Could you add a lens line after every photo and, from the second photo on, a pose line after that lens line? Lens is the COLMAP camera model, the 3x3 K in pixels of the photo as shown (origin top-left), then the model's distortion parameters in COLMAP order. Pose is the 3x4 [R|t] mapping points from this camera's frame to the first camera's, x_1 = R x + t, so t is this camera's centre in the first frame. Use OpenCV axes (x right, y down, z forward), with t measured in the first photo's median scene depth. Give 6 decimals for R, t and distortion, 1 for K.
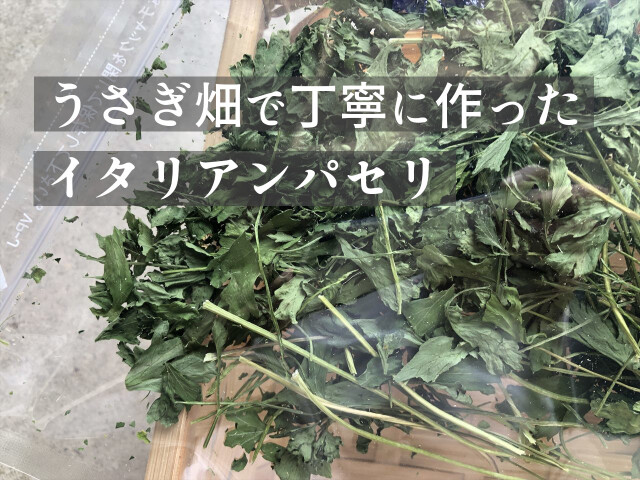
lens RADIAL K [[527.3, 0, 320.0], [0, 527.3, 240.0], [0, 0, 1]] dist [-0.002313, 0.000912]
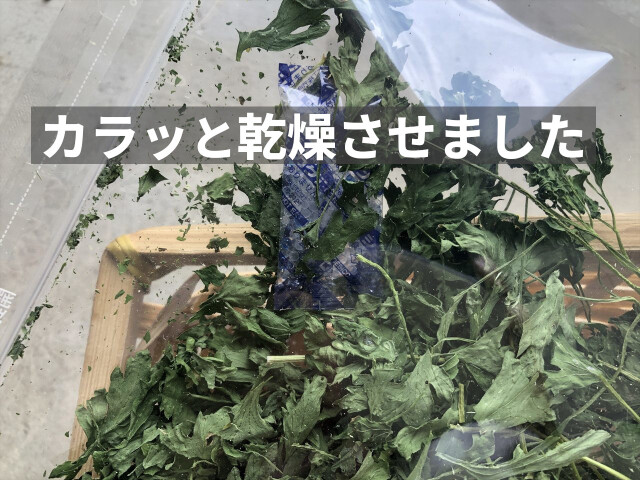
lens RADIAL K [[527.3, 0, 320.0], [0, 527.3, 240.0], [0, 0, 1]] dist [-0.002313, 0.000912]
pose [[0.998940, -0.046033, -0.000498, 0.239529], [0.046030, 0.998925, -0.005464, -0.595578], [0.000749, 0.005436, 0.999985, 0.154658]]
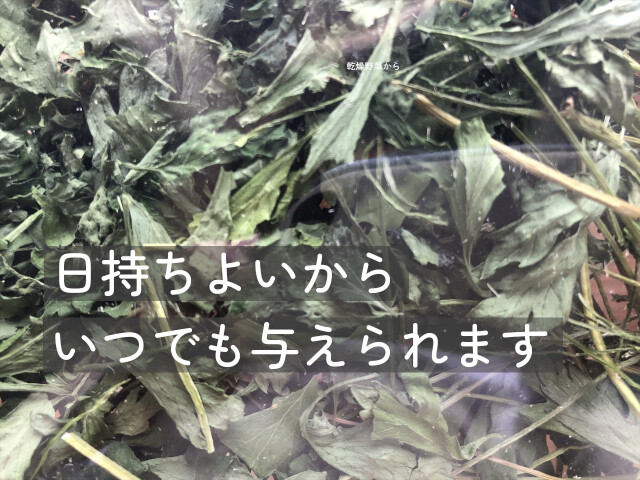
lens RADIAL K [[545.5, 0, 320.0], [0, 545.5, 240.0], [0, 0, 1]] dist [-0.023911, -0.008857]
pose [[0.990858, -0.132706, -0.024298, 0.299718], [0.133390, 0.990635, 0.029141, -0.073054], [0.020203, -0.032116, 0.999280, 0.454443]]
